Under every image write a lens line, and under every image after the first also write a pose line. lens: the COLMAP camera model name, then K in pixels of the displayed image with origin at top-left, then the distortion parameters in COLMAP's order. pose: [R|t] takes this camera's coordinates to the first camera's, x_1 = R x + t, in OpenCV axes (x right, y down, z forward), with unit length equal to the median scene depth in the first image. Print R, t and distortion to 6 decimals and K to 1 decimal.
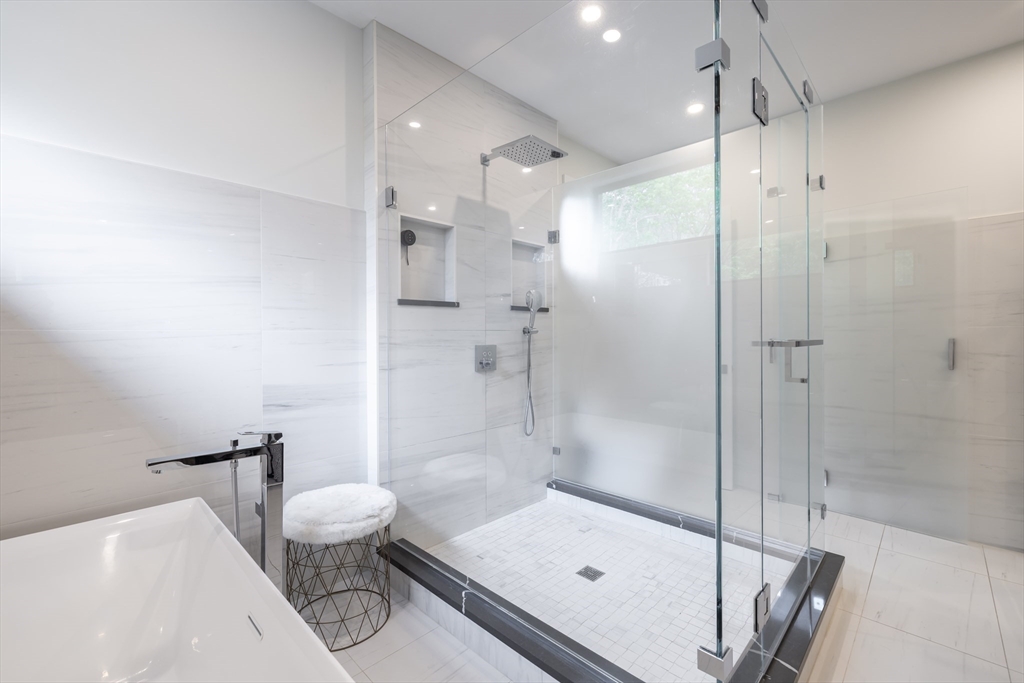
lens RADIAL K [[437.2, 0, 507.7], [0, 437.2, 334.5], [0, 0, 1]] dist [0.001938, 0.000036]
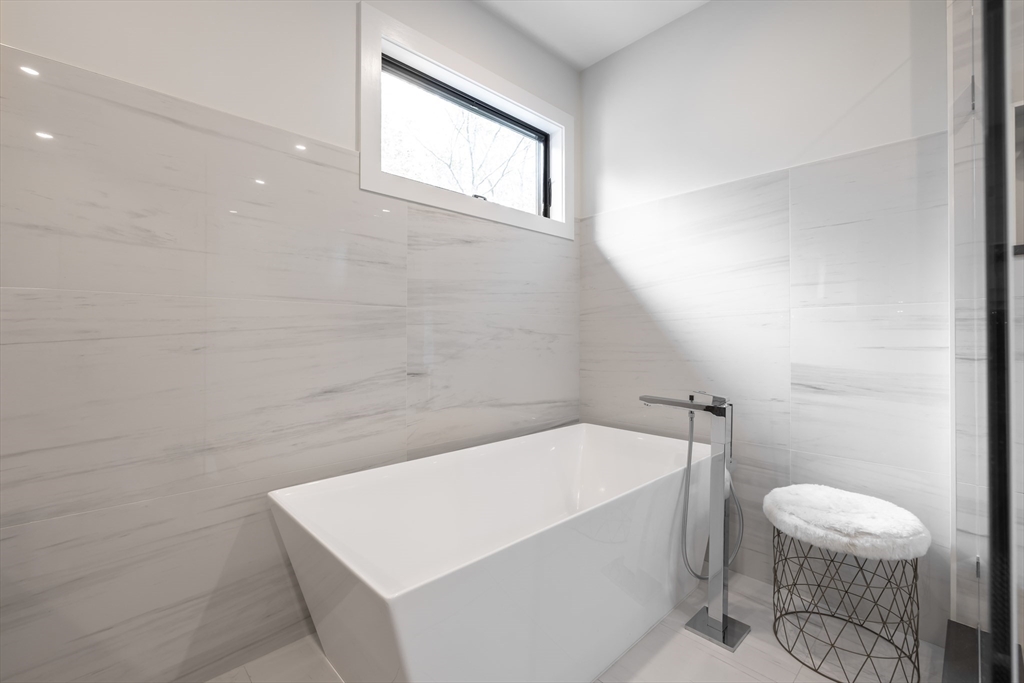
lens RADIAL K [[437.2, 0, 506.8], [0, 437.2, 333.3], [0, 0, 1]] dist [0.001938, 0.000036]
pose [[-0.024787, -0.000522, -0.999693, 0.459976], [-0.003308, 0.999994, -0.000440, 0.050544], [0.999687, 0.003296, -0.024789, 0.374926]]
